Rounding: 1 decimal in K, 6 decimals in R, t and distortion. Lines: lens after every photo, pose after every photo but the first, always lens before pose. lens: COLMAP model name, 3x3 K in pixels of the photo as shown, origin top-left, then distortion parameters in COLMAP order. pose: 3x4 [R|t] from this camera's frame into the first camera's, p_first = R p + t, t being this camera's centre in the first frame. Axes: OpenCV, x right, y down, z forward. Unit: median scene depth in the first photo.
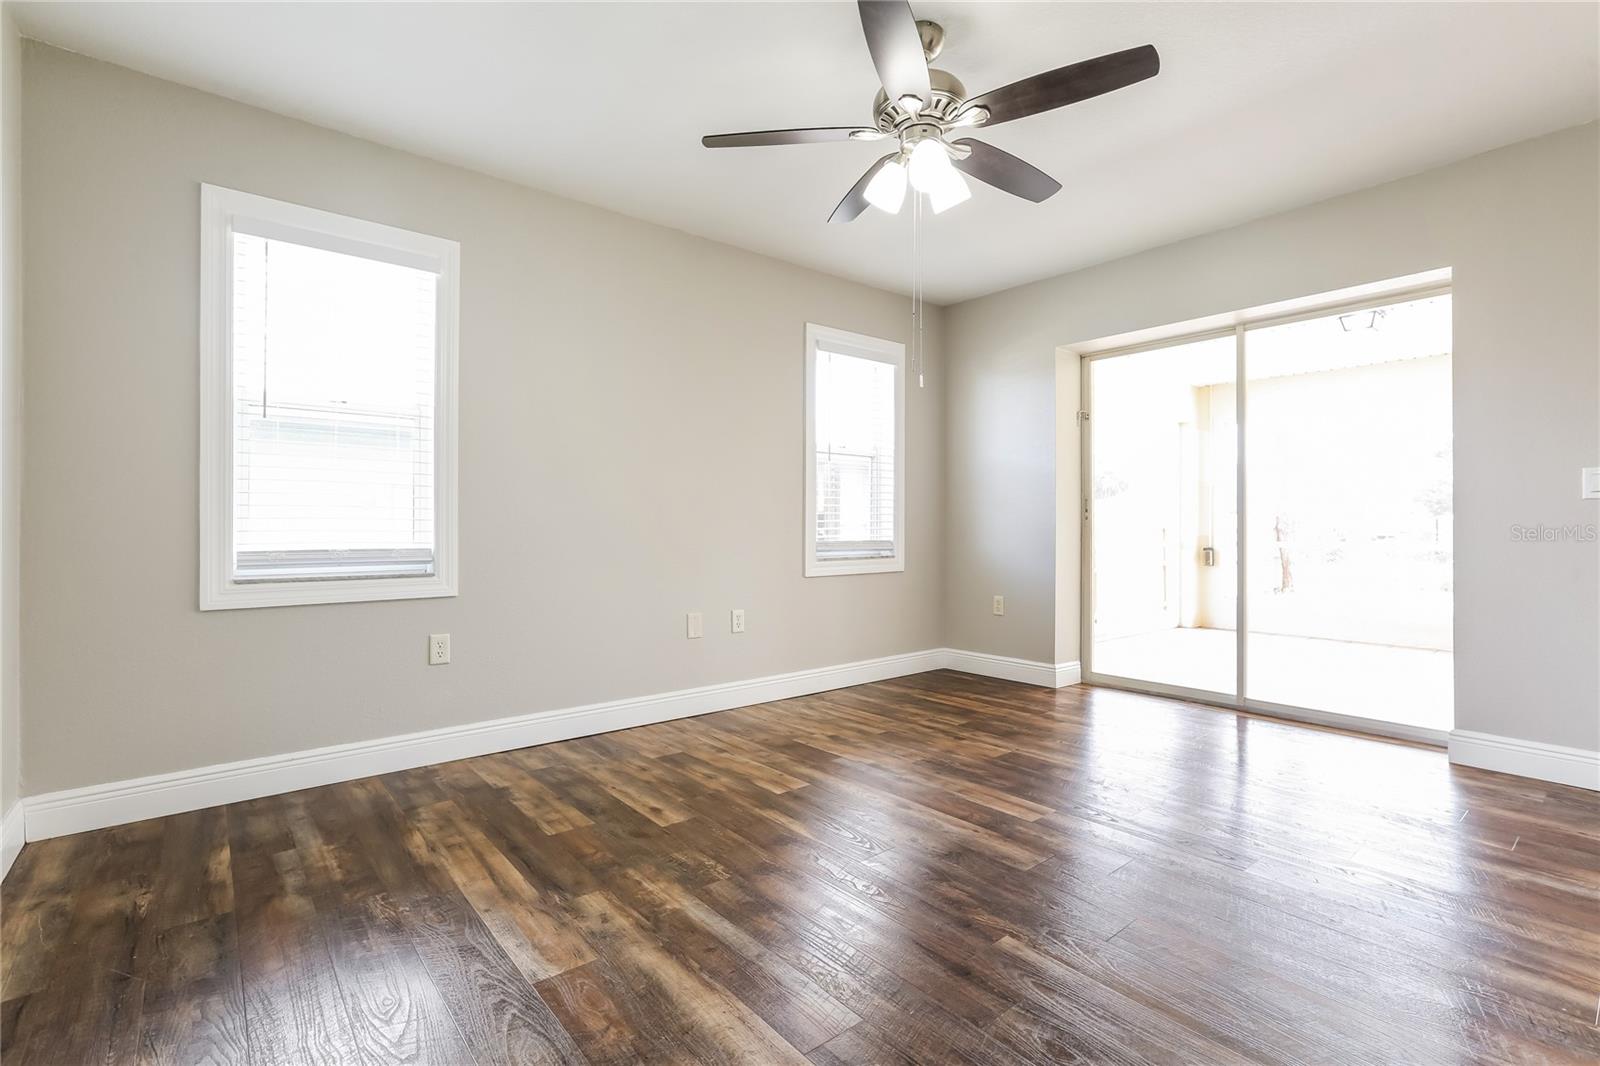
lens RADIAL K [[731.9, 0, 803.5], [0, 731.9, 525.3], [0, 0, 1]] dist [-0.038691, 0.029425]
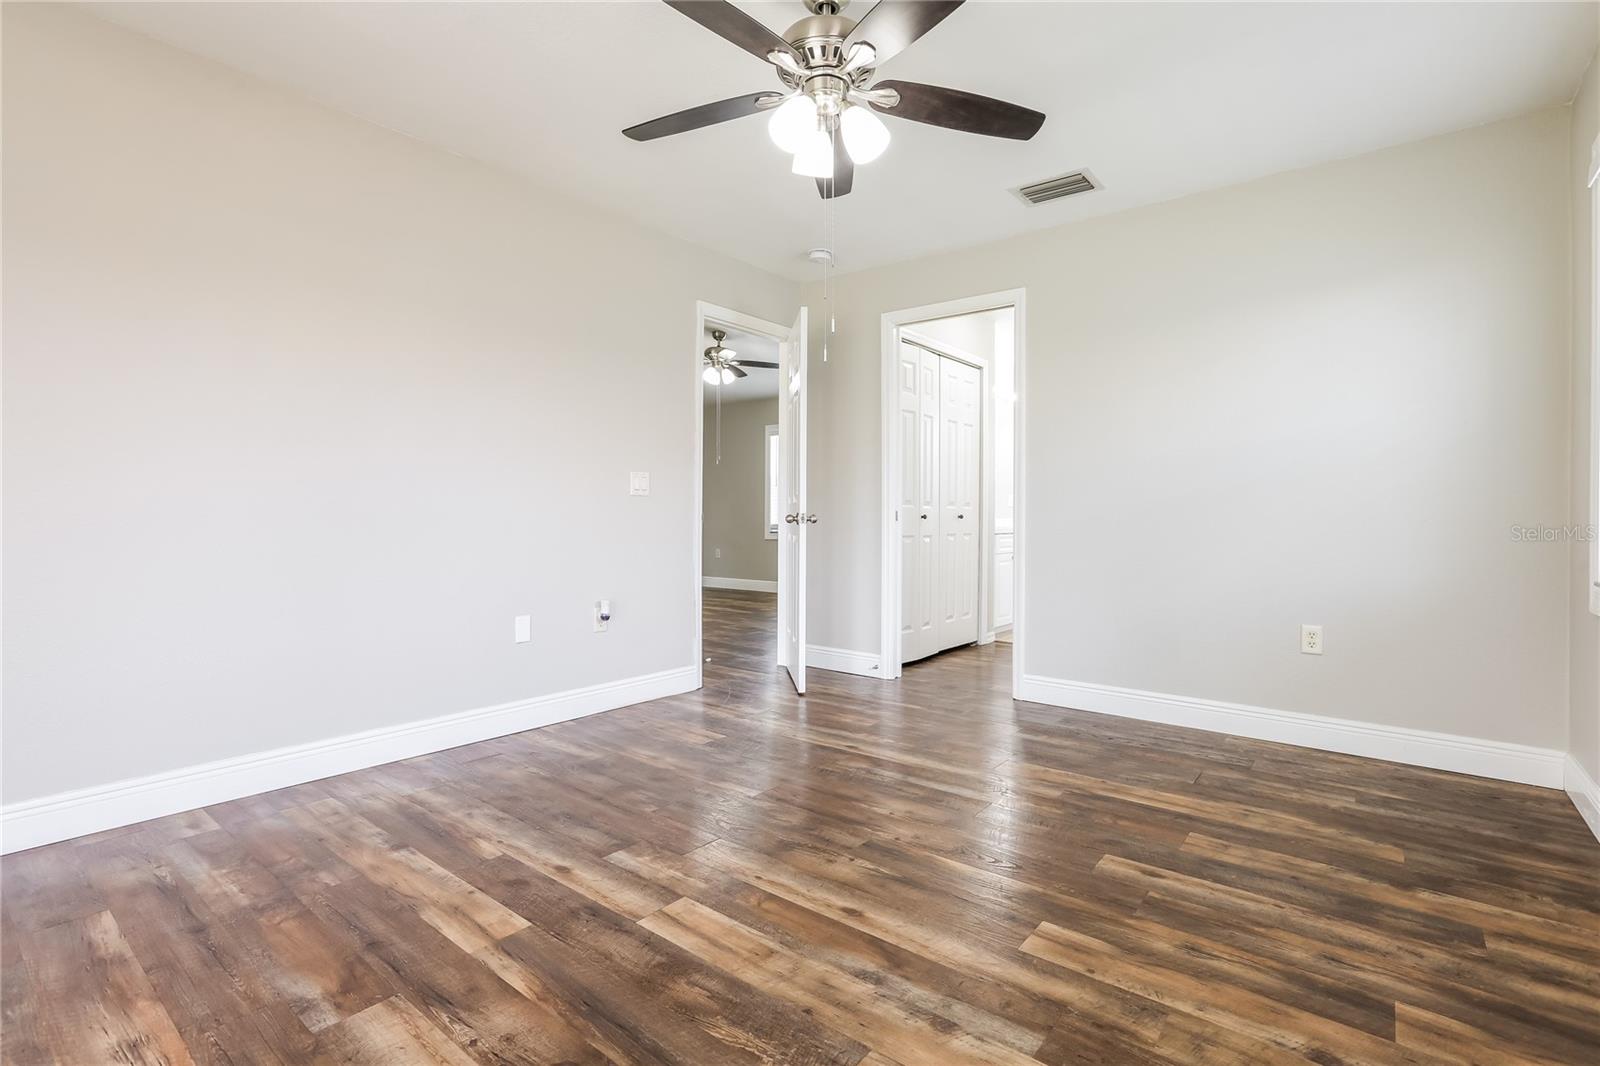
lens RADIAL K [[731.9, 0, 803.5], [0, 731.9, 525.3], [0, 0, 1]] dist [-0.038691, 0.029425]
pose [[-0.980564, -0.004245, -0.196156, 0.314014], [-0.004854, 0.999985, 0.002627, 0.008926], [0.196141, 0.003528, -0.980569, 1.623816]]
